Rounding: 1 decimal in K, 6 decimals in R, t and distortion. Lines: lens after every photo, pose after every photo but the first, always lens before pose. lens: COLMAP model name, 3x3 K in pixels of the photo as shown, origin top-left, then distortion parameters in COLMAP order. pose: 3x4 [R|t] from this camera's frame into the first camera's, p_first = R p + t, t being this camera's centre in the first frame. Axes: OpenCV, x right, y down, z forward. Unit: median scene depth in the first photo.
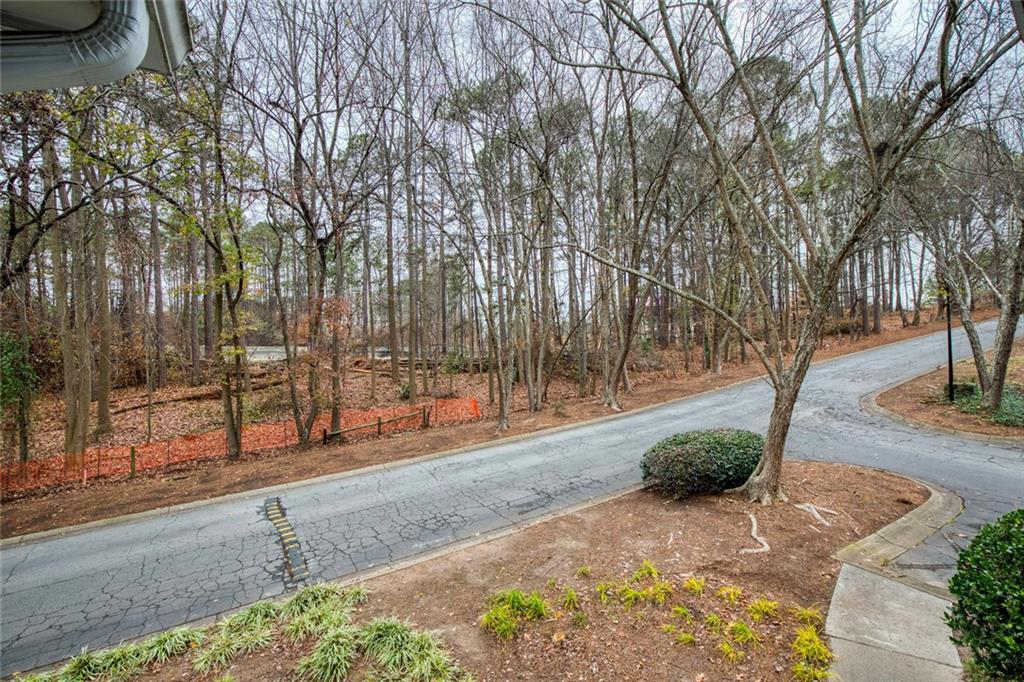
lens RADIAL K [[472.1, 0, 529.1], [0, 472.1, 338.8], [0, 0, 1]] dist [-0.029077, 0.007205]
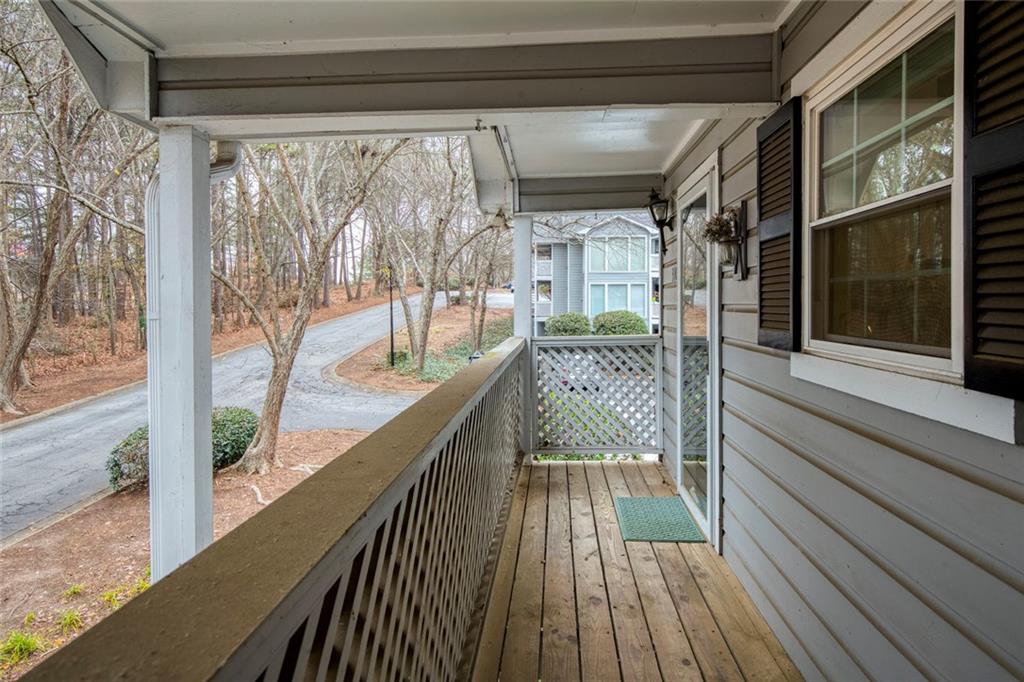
lens RADIAL K [[590.1, 0, 514.6], [0, 590.1, 317.3], [0, 0, 1]] dist [0.000120, -0.000195]
pose [[0.572787, -0.000858, 0.819704, -0.215494], [-0.005957, 0.999969, 0.005209, 0.008406], [-0.819683, -0.007866, 0.572764, -0.157894]]
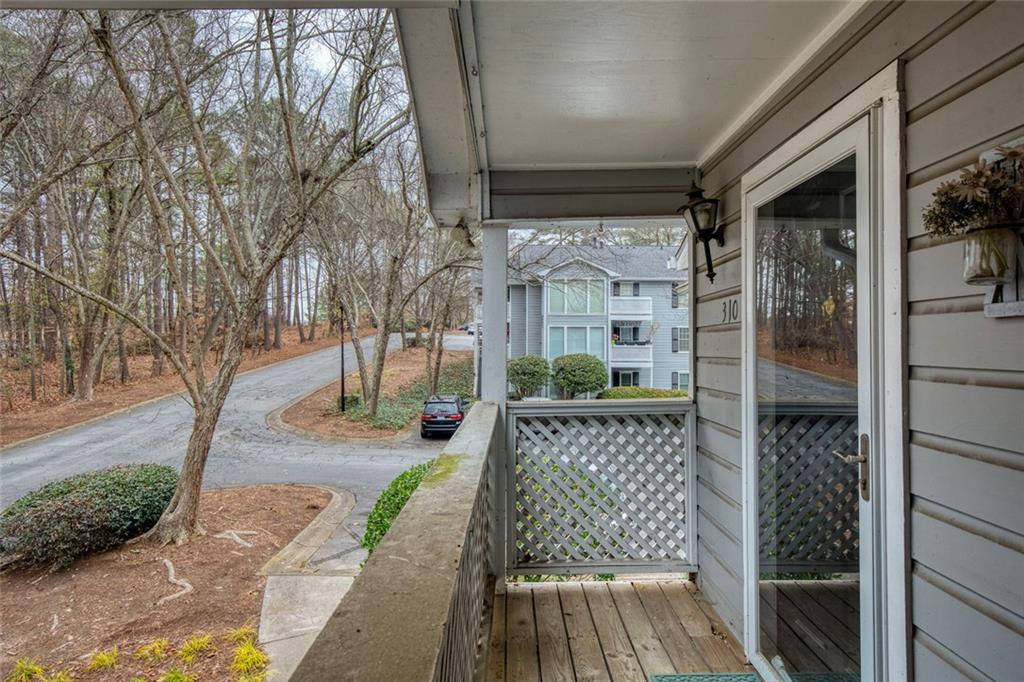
lens RADIAL K [[581.1, 0, 512.0], [0, 581.1, 341.0], [0, 0, 1]] dist [0.000864, 0.000028]
pose [[0.513770, 0.027059, 0.857501, -0.107154], [-0.009018, 0.999618, -0.026140, 0.002264], [-0.857880, 0.005697, 0.513818, -0.075514]]
